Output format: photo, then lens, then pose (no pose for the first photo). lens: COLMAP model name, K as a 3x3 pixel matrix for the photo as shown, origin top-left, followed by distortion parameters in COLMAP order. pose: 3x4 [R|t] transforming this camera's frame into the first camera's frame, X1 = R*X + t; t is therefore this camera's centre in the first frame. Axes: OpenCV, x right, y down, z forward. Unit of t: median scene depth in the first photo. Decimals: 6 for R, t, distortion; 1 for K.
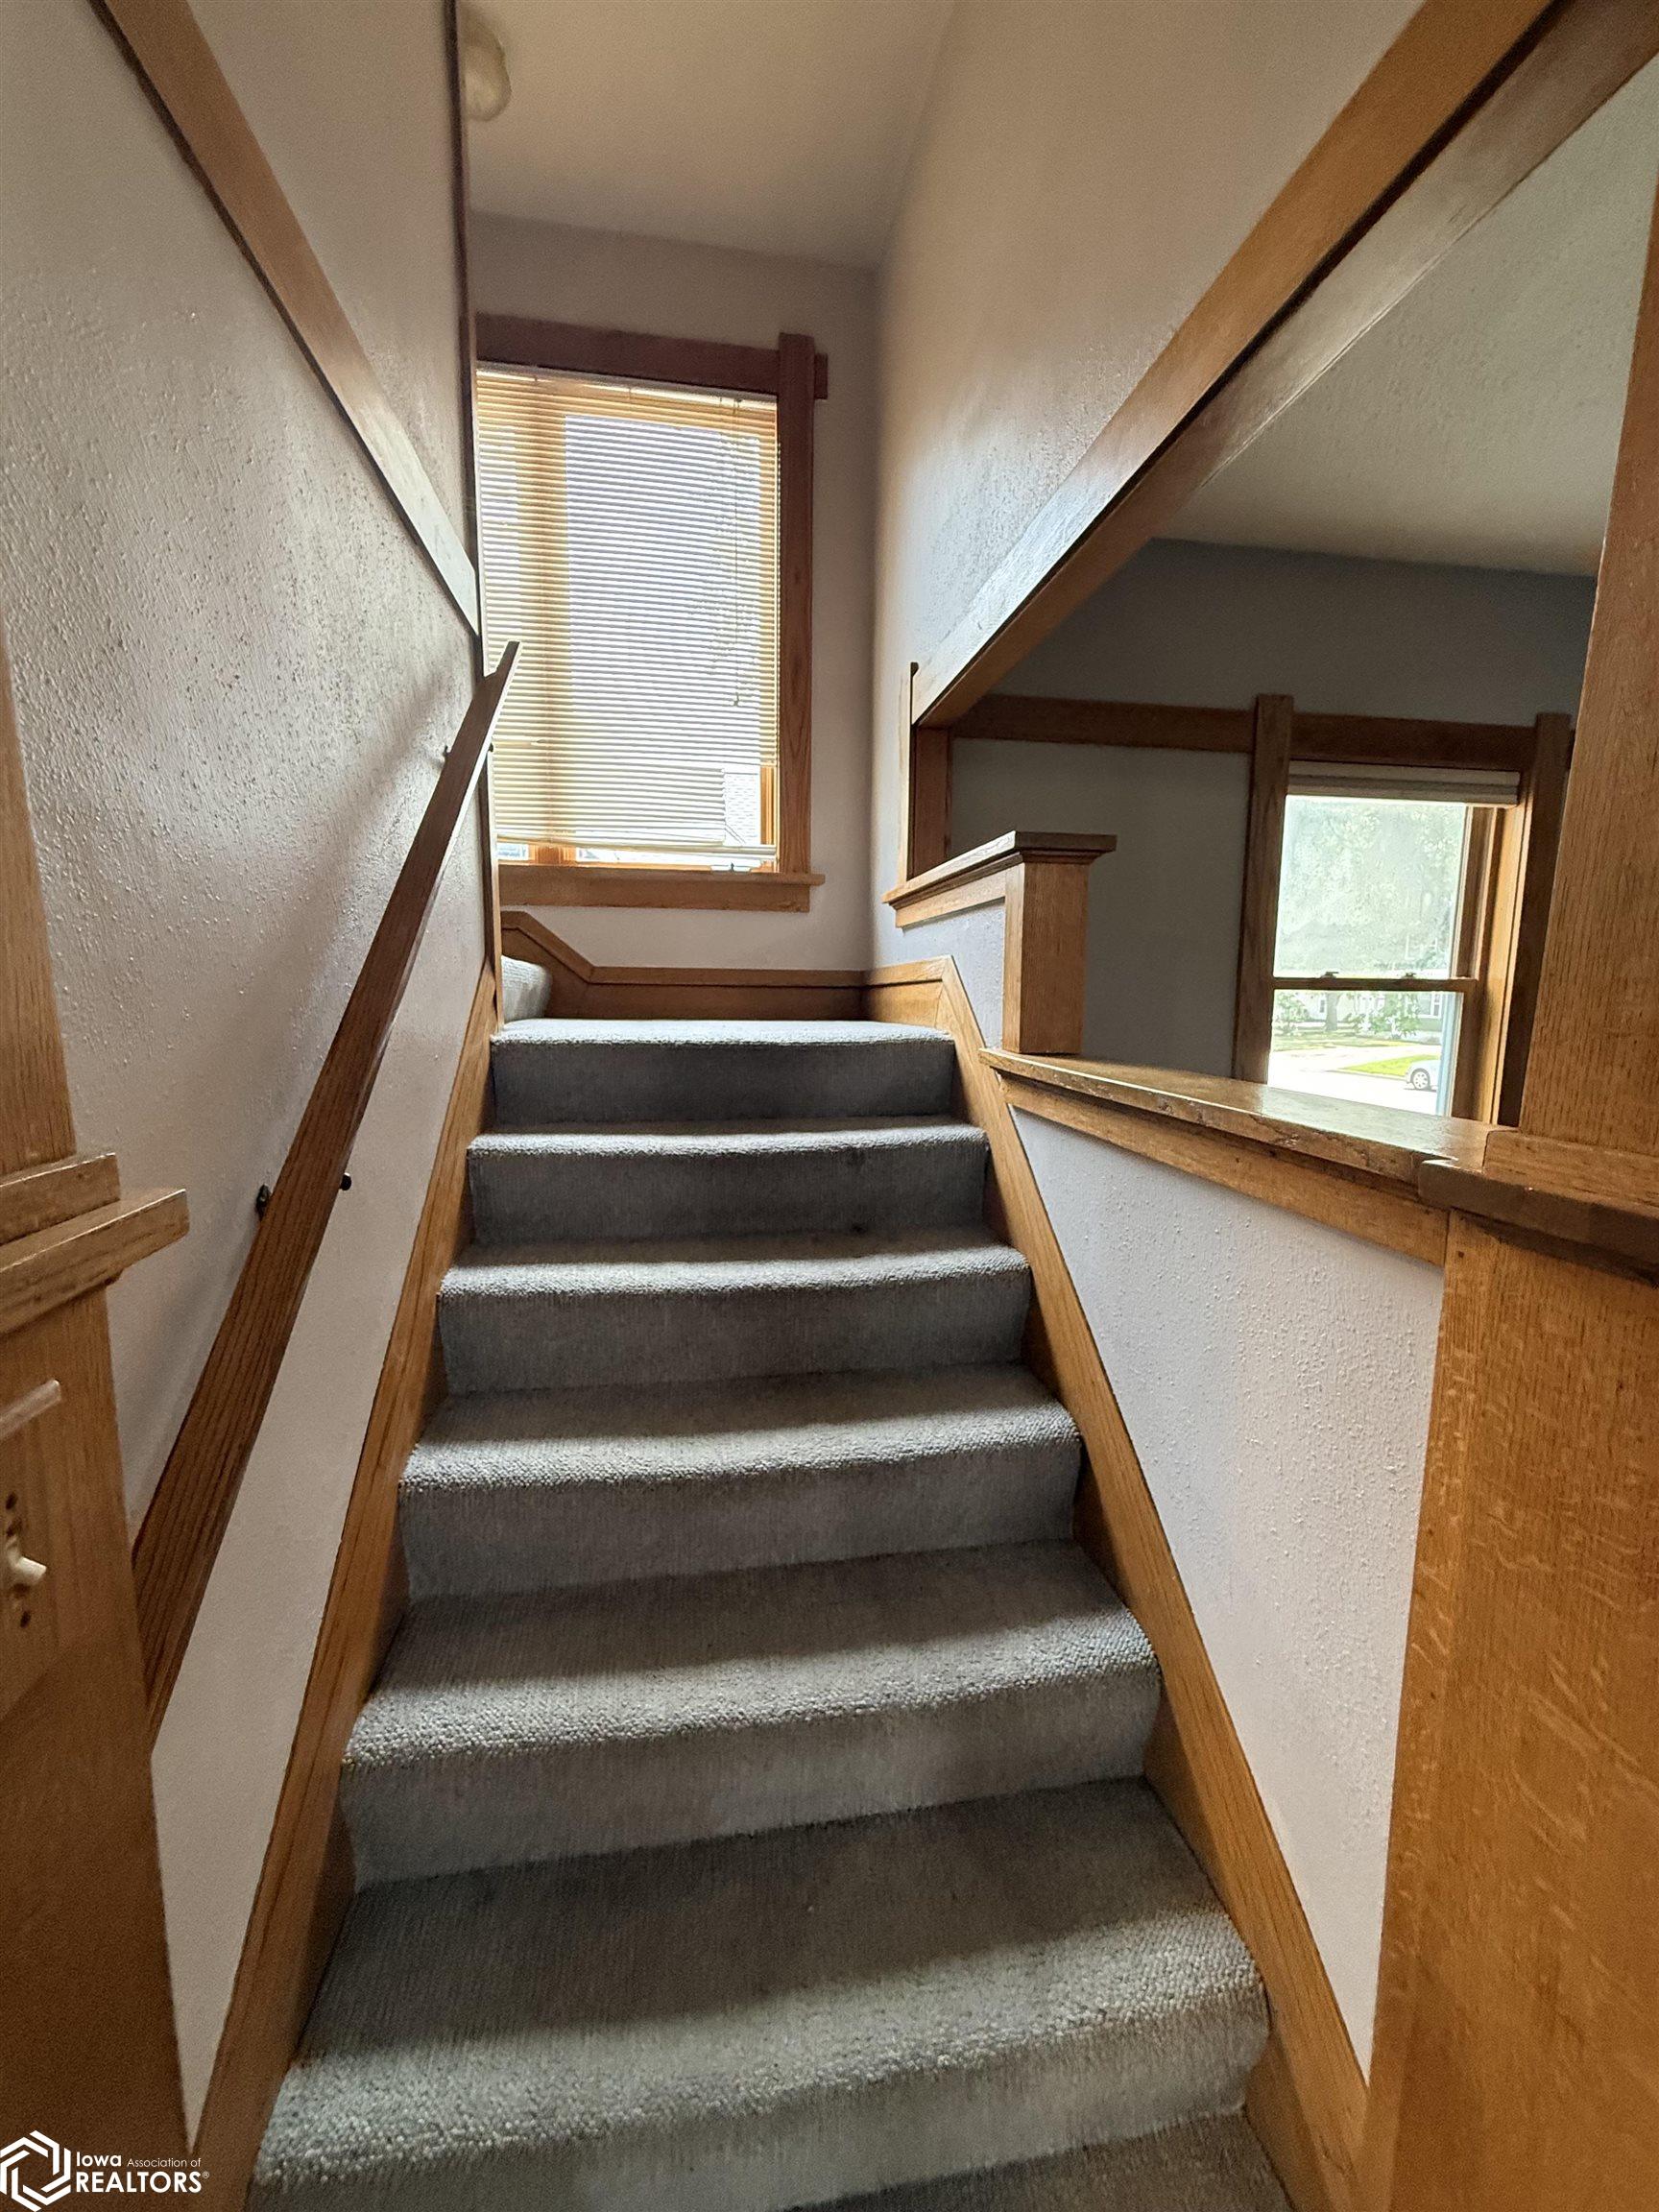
lens RADIAL K [[879.1, 0, 811.8], [0, 879.1, 1094.4], [0, 0, 1]] dist [-0.002829, 0.000496]
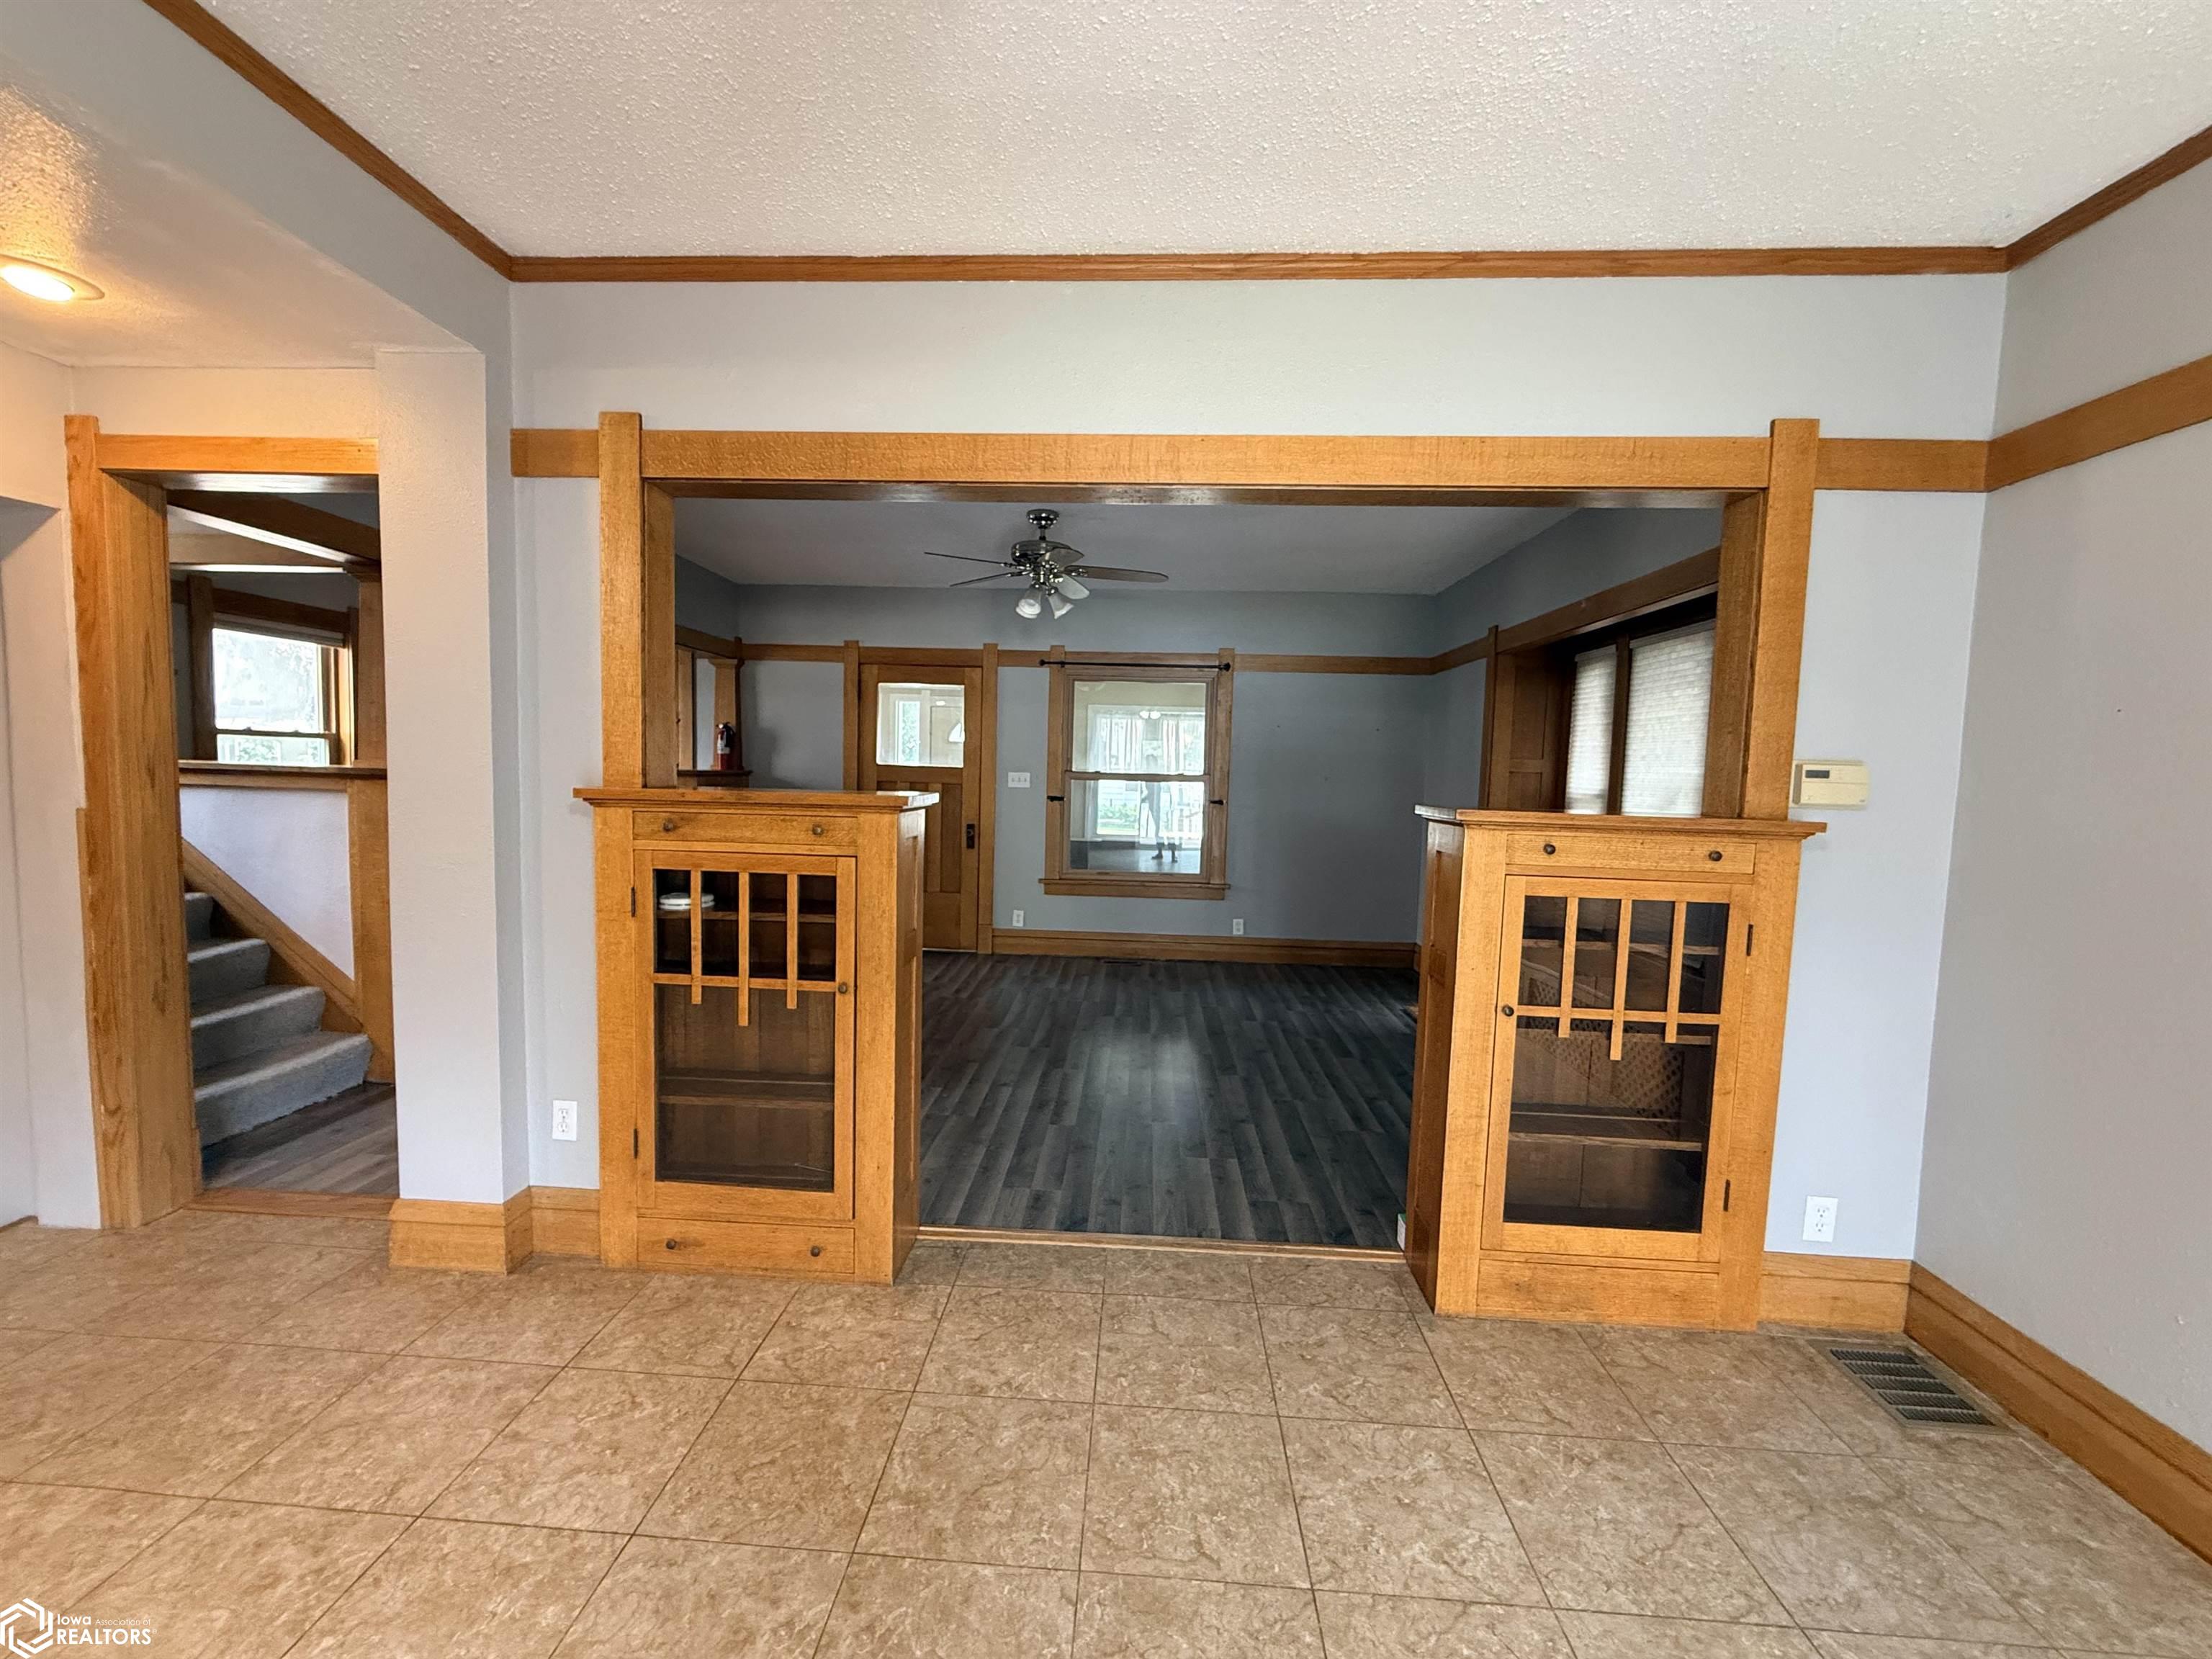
lens RADIAL K [[879.1, 0, 1097.7], [0, 879.1, 829.0], [0, 0, 1]] dist [-0.002829, 0.000496]
pose [[0.199127, -0.069266, 0.977523, -0.920189], [0.098240, 0.993885, 0.050414, 0.165534], [-0.975037, 0.085993, 0.204714, -1.152288]]
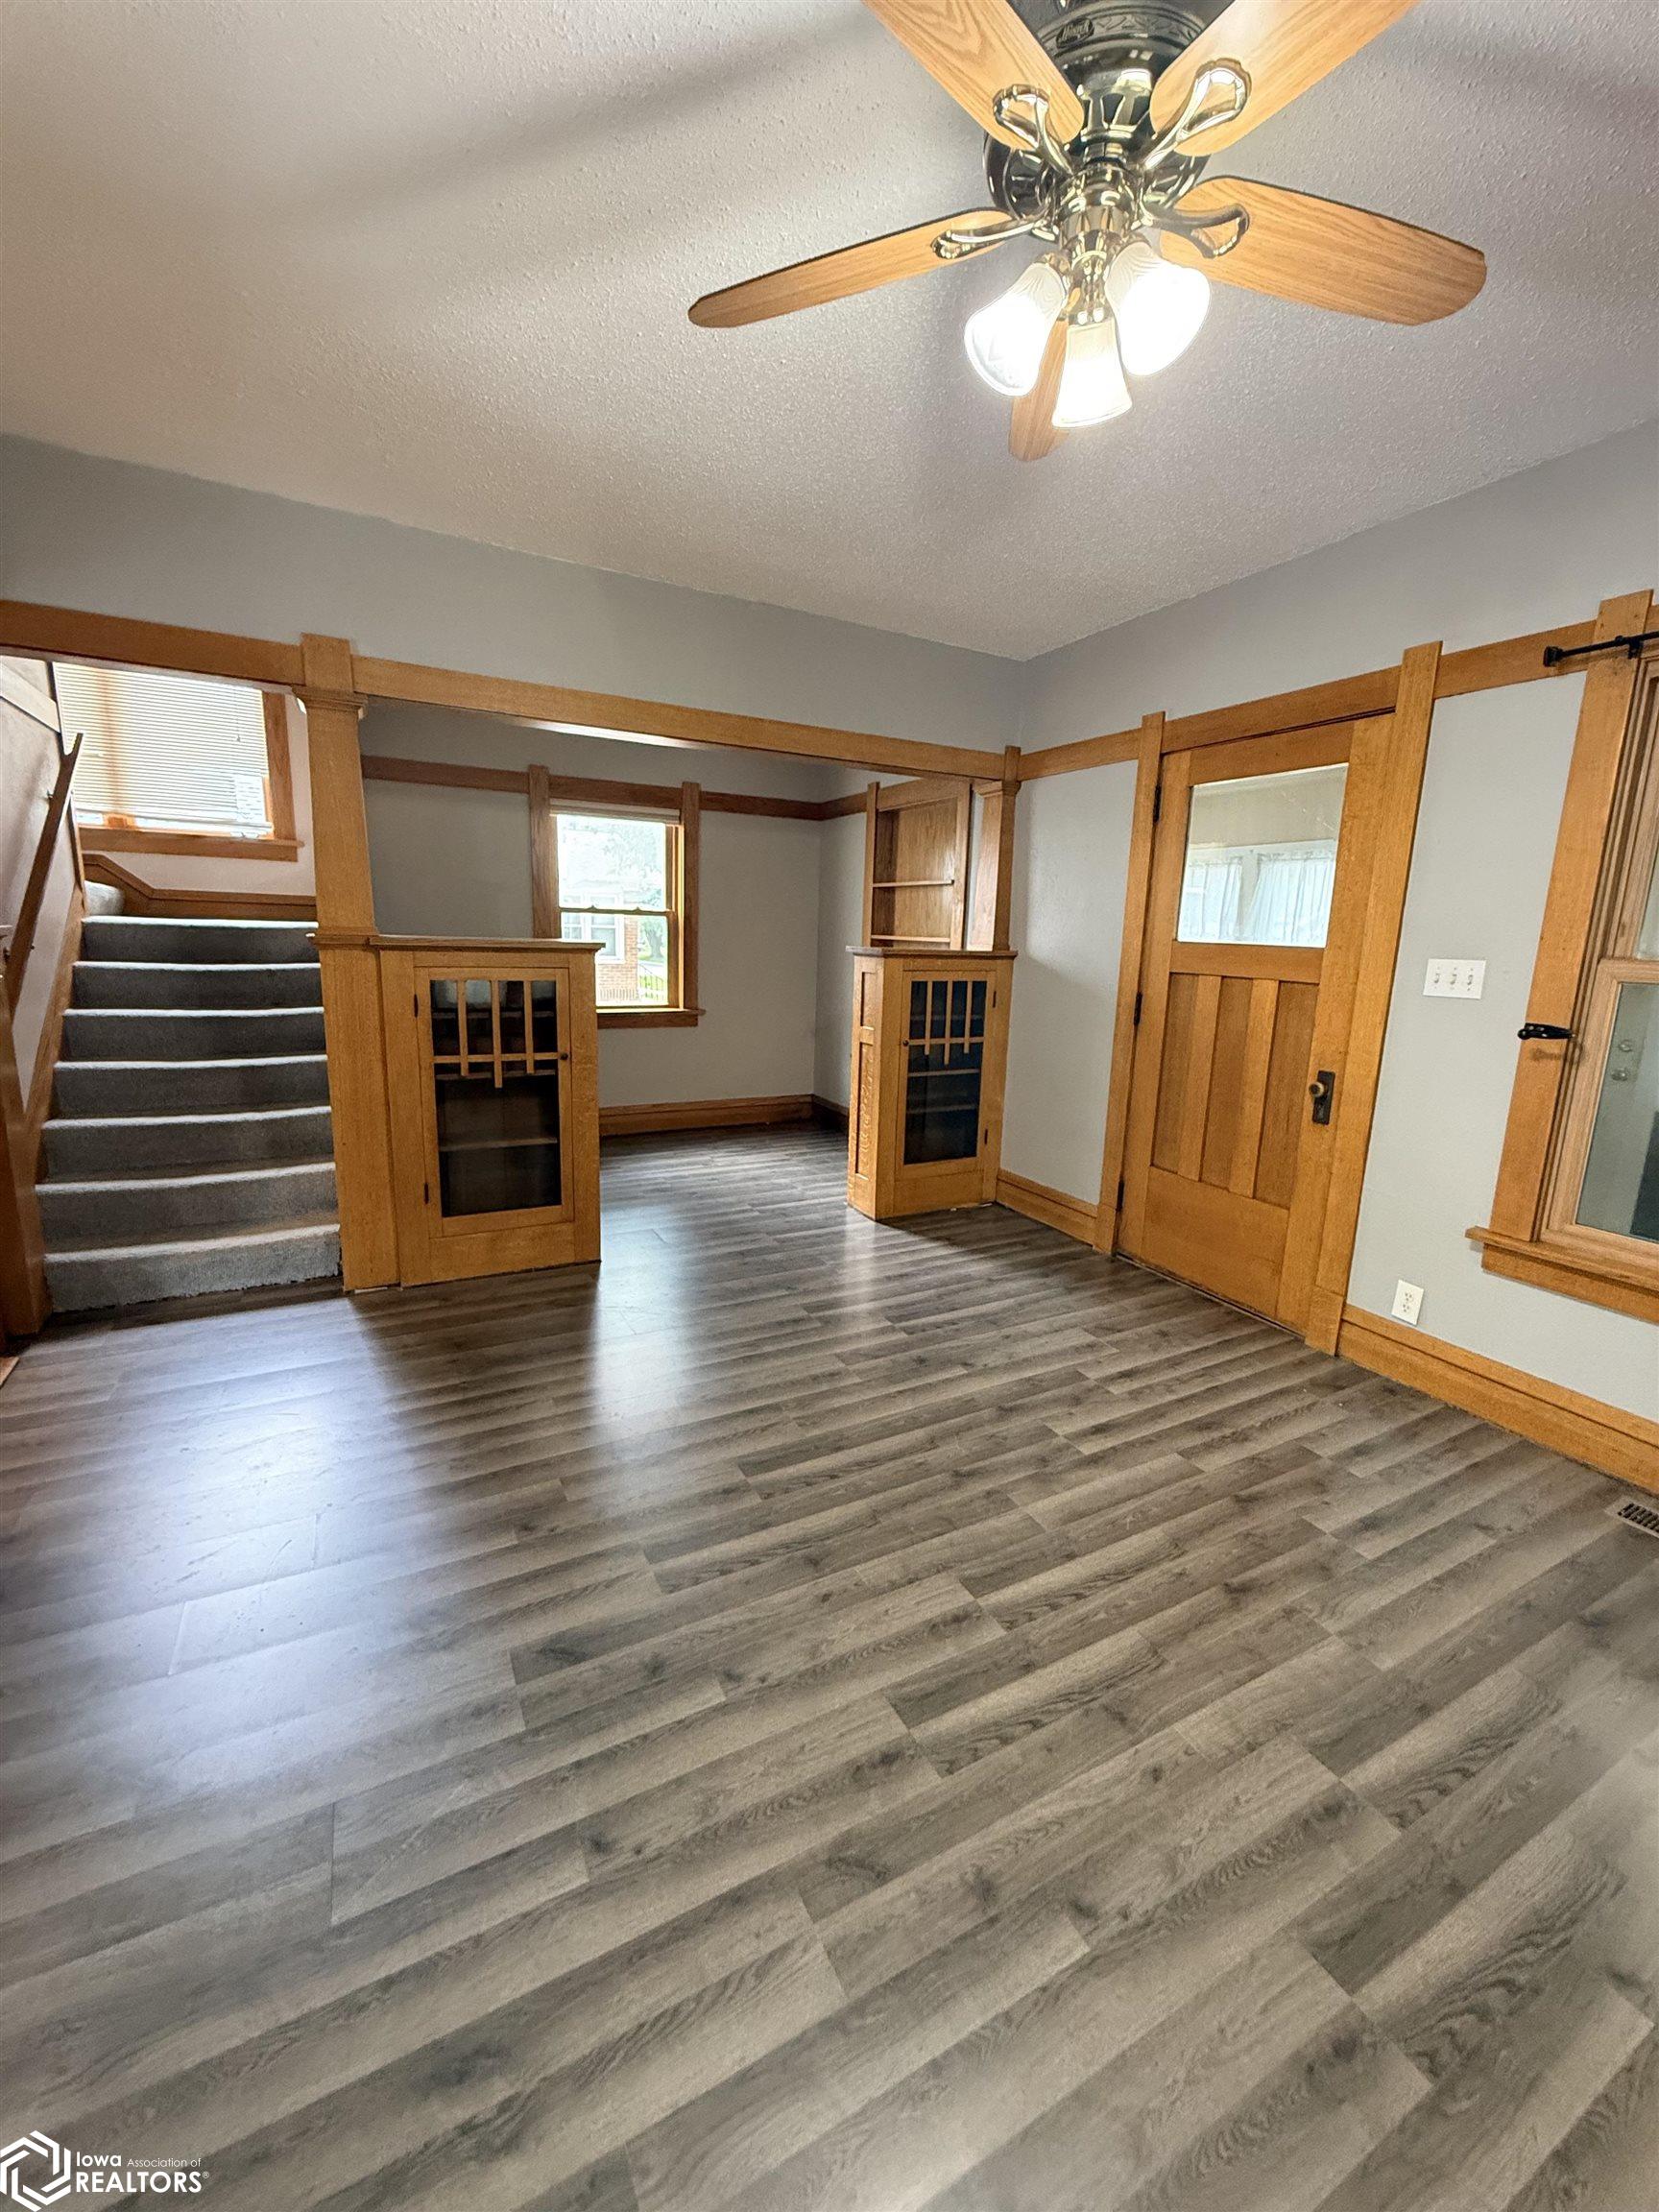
lens RADIAL K [[879.1, 0, 823.7], [0, 879.1, 1098.3], [0, 0, 1]] dist [-0.002829, 0.000496]
pose [[0.941541, -0.043007, 0.334141, 0.425932], [0.020723, 0.997334, 0.069973, 0.182032], [-0.336259, -0.058958, 0.939922, -1.159540]]
